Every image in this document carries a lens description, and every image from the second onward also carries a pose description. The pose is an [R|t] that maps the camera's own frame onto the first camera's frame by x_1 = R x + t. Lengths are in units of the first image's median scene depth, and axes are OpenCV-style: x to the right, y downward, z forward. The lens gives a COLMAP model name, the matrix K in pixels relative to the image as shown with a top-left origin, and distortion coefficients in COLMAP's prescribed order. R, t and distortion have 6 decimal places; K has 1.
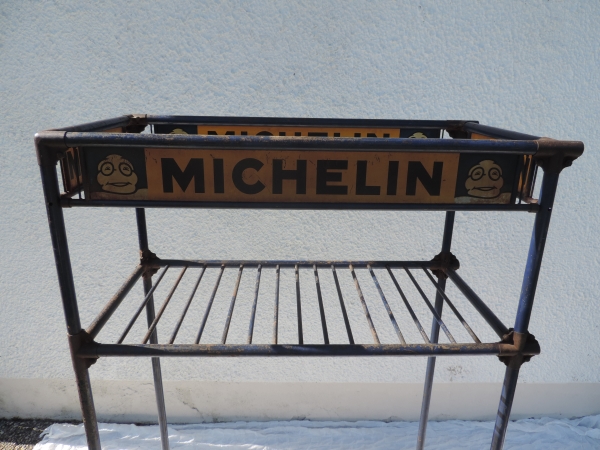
lens RADIAL K [[429.2, 0, 300.0], [0, 429.2, 228.9], [0, 0, 1]] dist [-0.013809, 0.001044]
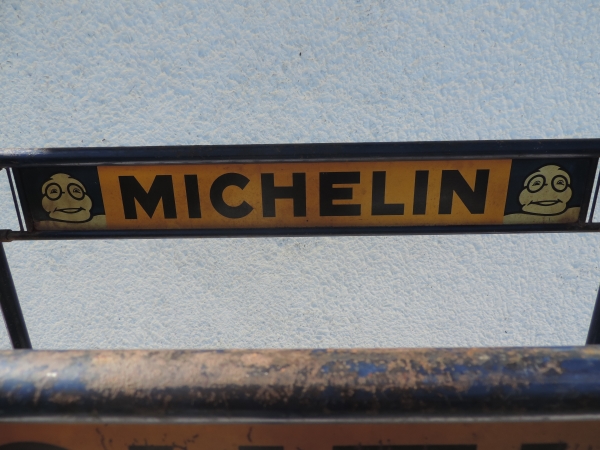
lens RADIAL K [[429.2, 0, 301.5], [0, 429.2, 227.3], [0, 0, 1]] dist [-0.013809, 0.001044]
pose [[0.998038, -0.020334, -0.059223, 0.018939], [0.022330, 0.999198, 0.033243, -0.132331], [0.058500, -0.034500, 0.997691, 0.375944]]
